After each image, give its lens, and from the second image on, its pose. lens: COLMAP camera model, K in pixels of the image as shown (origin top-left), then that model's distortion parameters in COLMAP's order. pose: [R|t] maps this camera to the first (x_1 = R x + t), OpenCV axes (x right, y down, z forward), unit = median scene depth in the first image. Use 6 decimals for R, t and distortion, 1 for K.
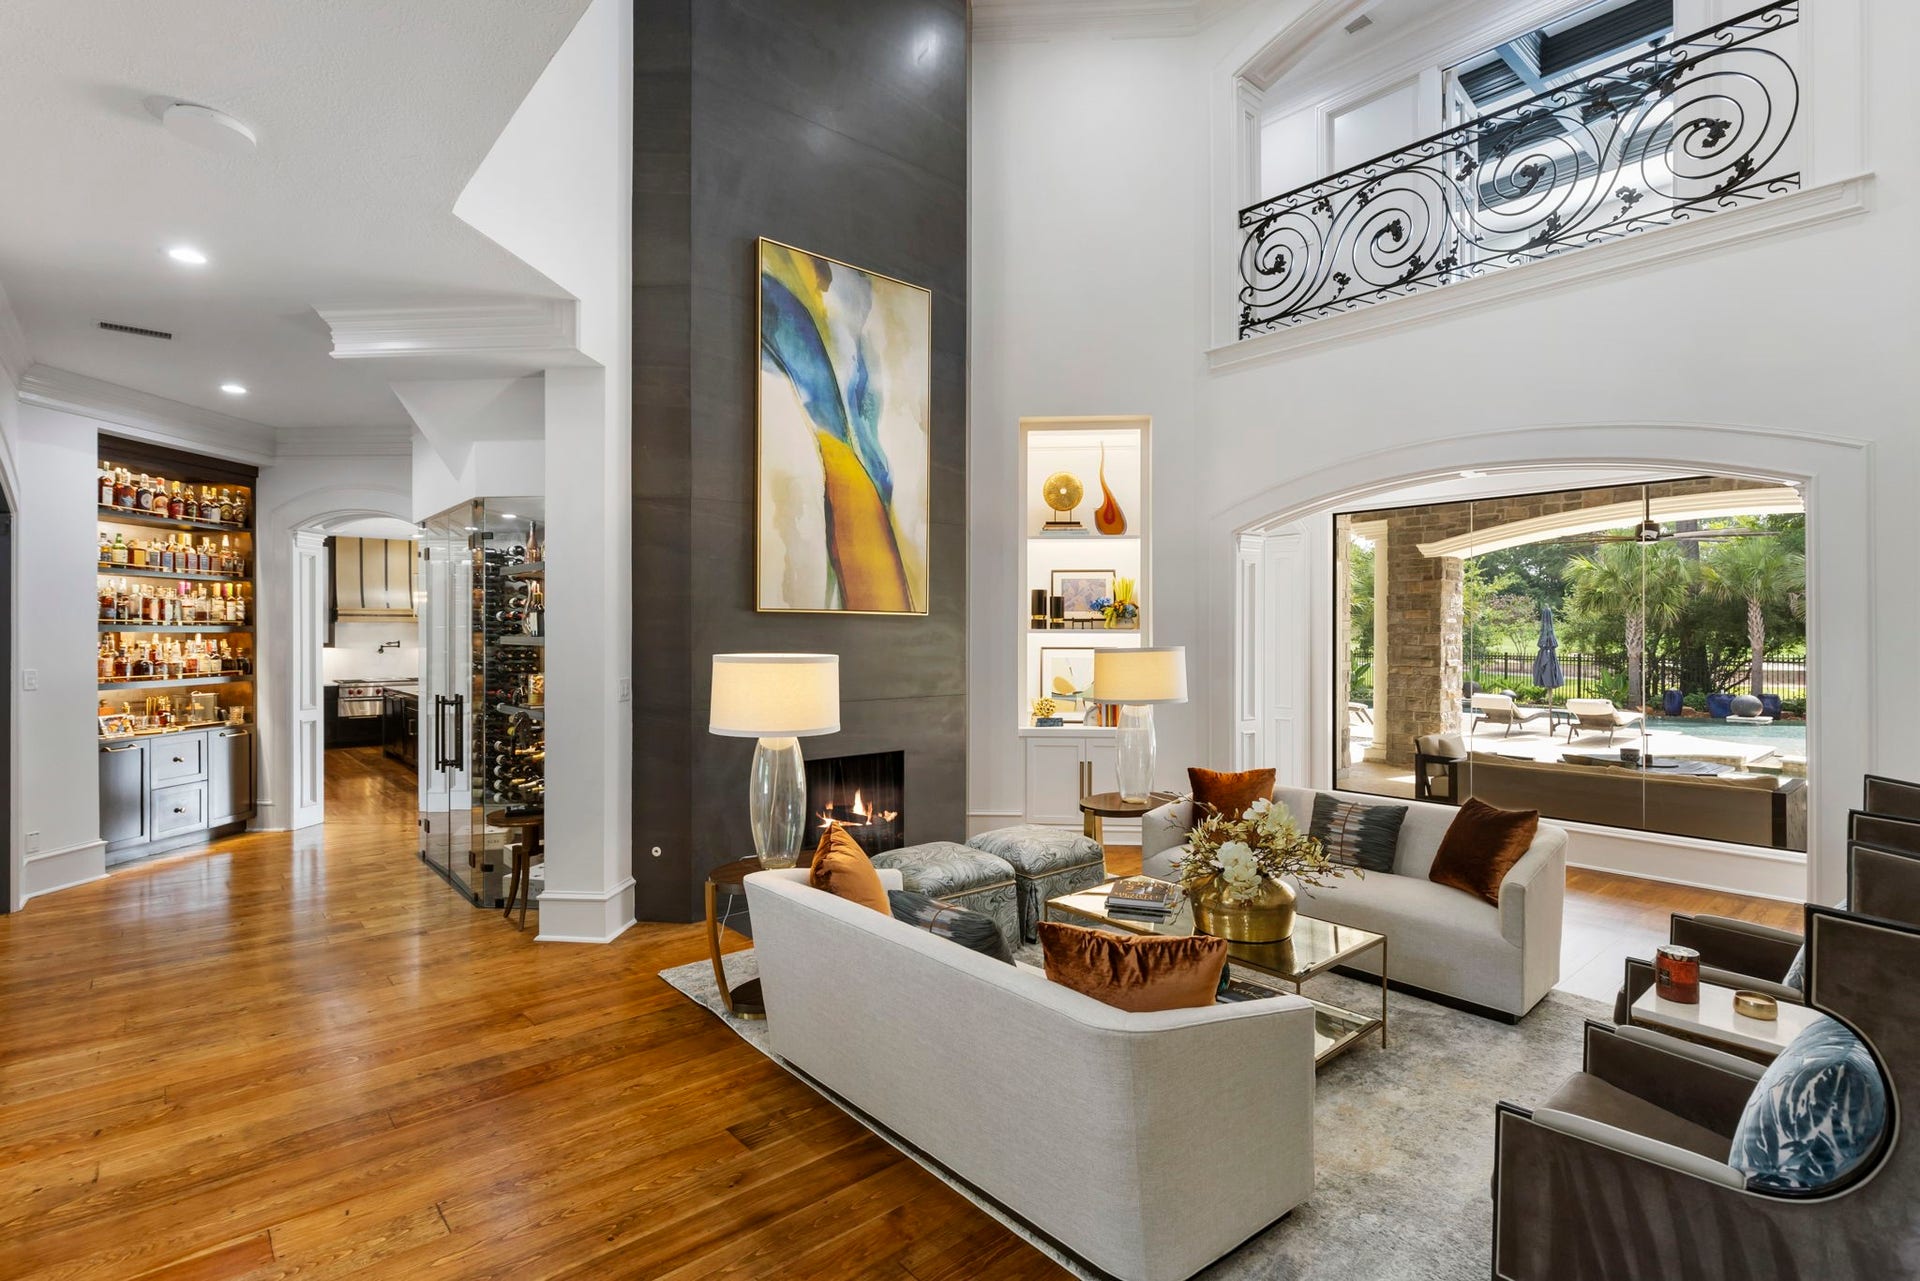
lens RADIAL K [[897.9, 0, 961.2], [0, 897.9, 632.3], [0, 0, 1]] dist [-0.002859, -0.000653]
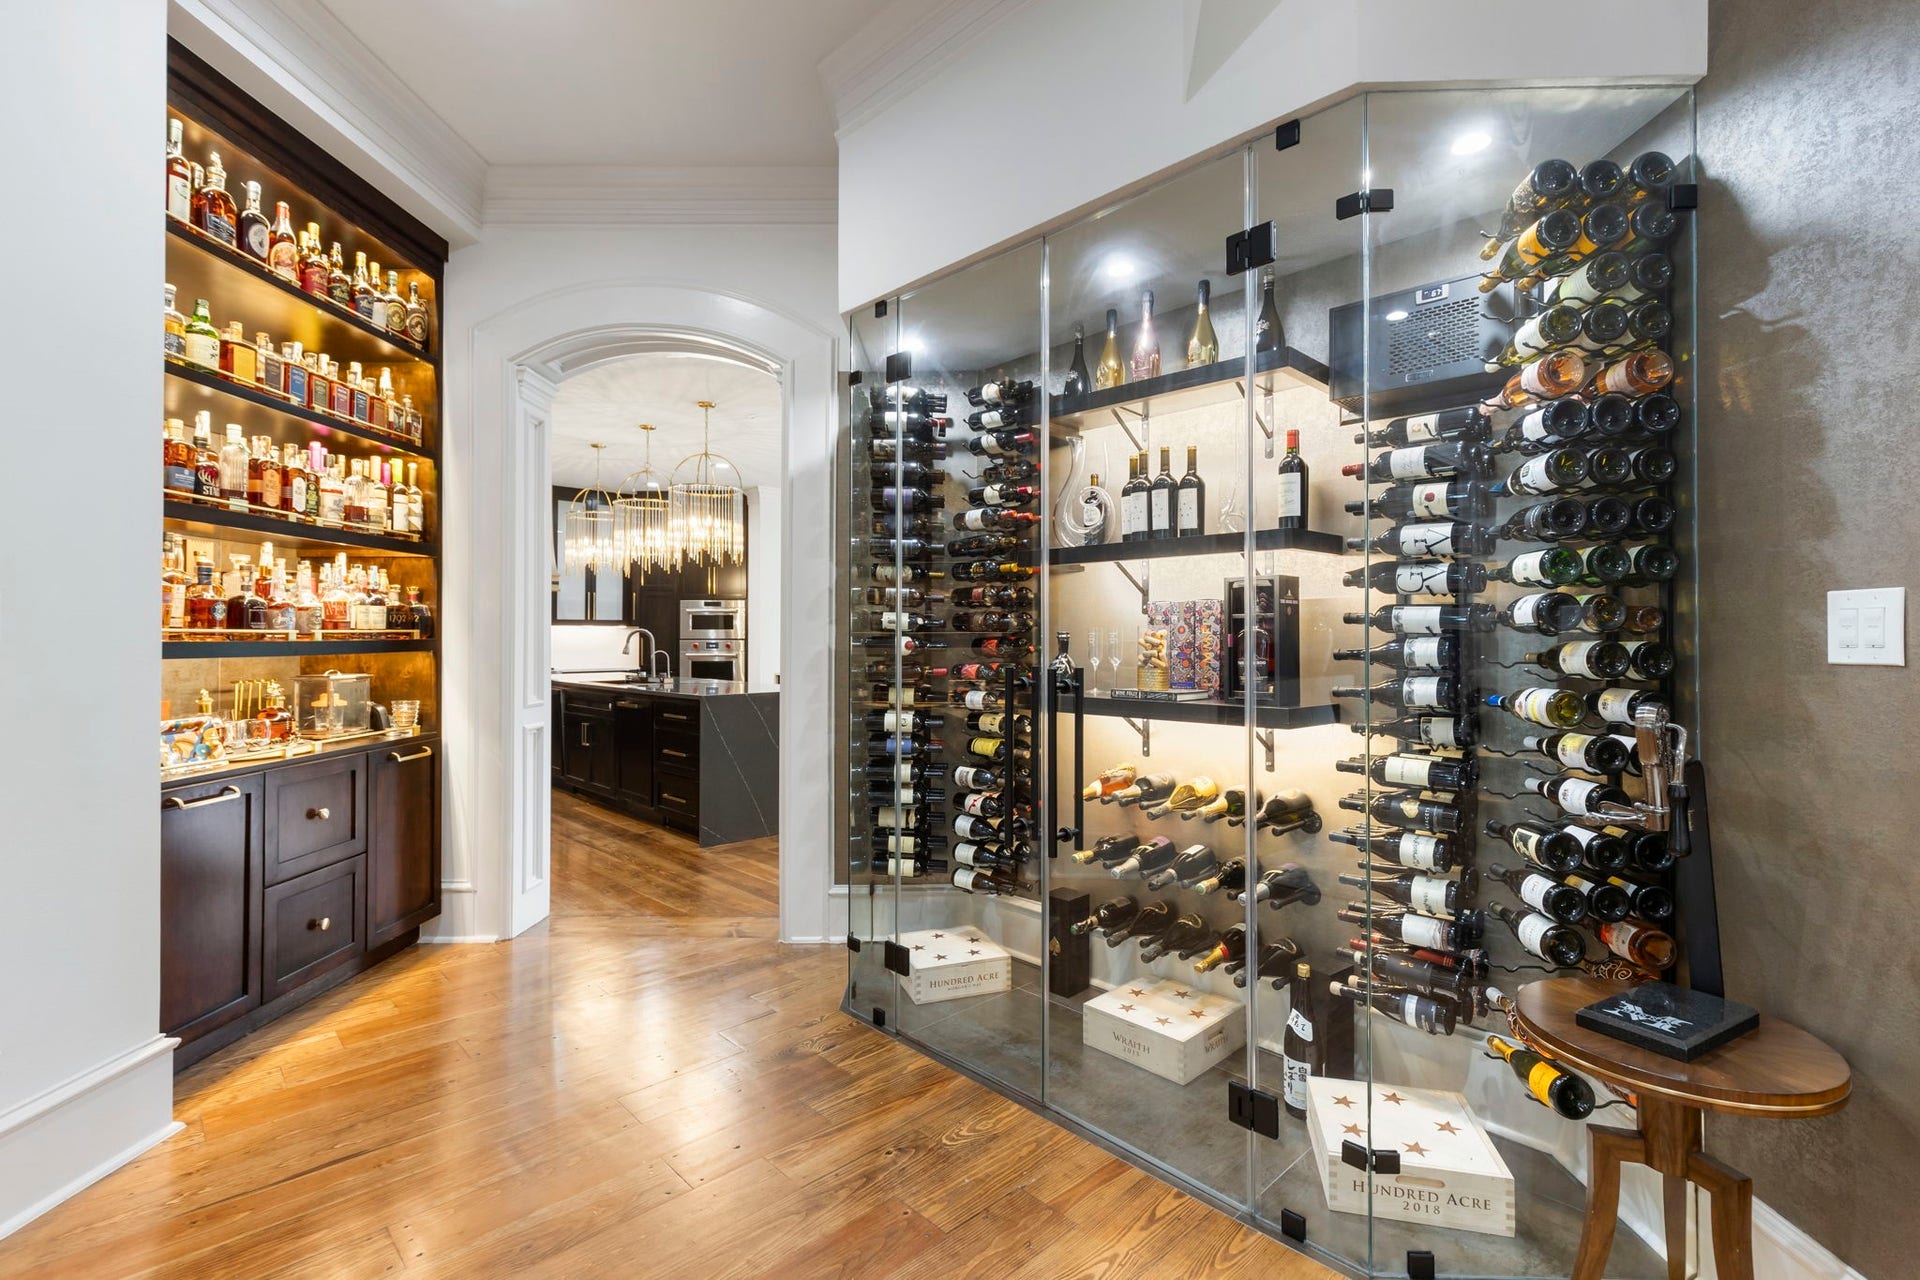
lens RADIAL K [[876.6, 0, 988.4], [0, 876.6, 628.8], [0, 0, 1]] dist [0.000055, 0.000096]
pose [[0.998626, 0.002038, 0.052363, -0.511299], [-0.001785, 0.999986, -0.004883, 0.044217], [-0.052372, 0.004783, 0.998616, 0.489145]]
